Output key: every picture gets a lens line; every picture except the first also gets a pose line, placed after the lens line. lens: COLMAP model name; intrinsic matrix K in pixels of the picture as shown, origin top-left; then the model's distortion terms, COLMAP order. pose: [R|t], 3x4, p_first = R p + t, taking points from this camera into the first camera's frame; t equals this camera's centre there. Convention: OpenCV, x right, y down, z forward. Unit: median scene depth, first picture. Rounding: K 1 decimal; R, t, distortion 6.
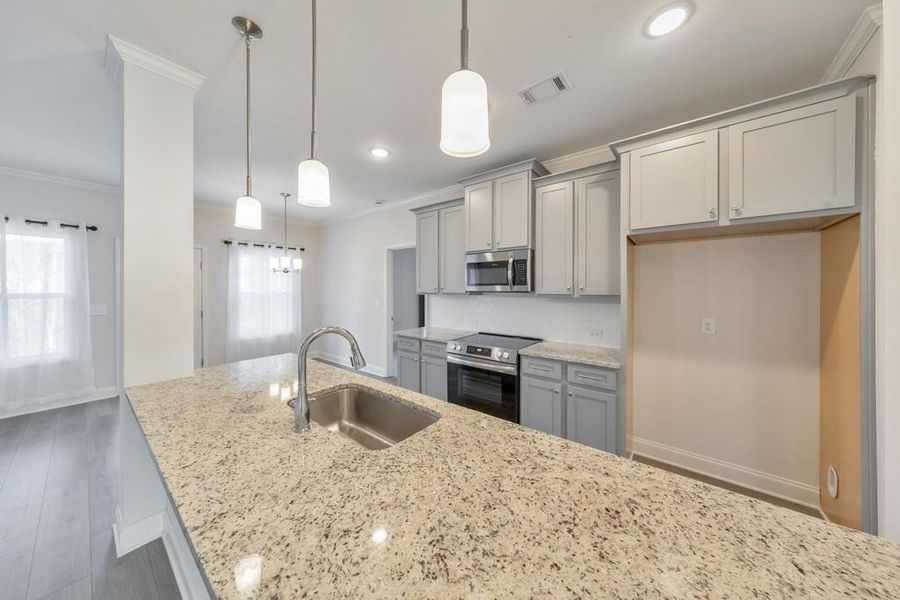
lens RADIAL K [[289.4, 0, 451.3], [0, 289.4, 286.4], [0, 0, 1]] dist [0.002452, 0.000067]
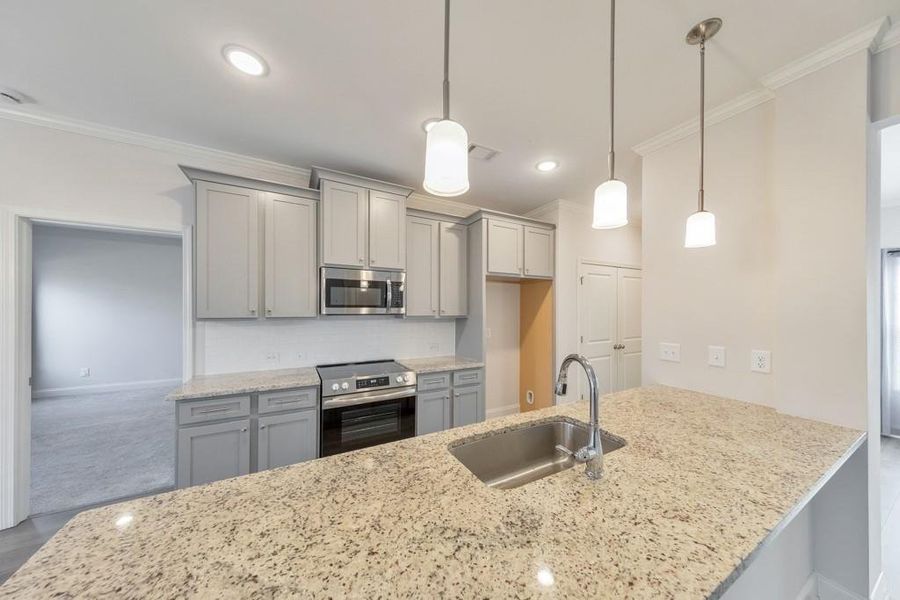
lens RADIAL K [[292.4, 0, 449.7], [0, 292.4, 307.6], [0, 0, 1]] dist [0.004500, 0.000051]
pose [[0.389366, 0.006109, 0.921063, -0.729482], [-0.007438, 0.999966, -0.003488, -0.003005], [-0.921053, -0.005493, 0.389398, 0.511212]]
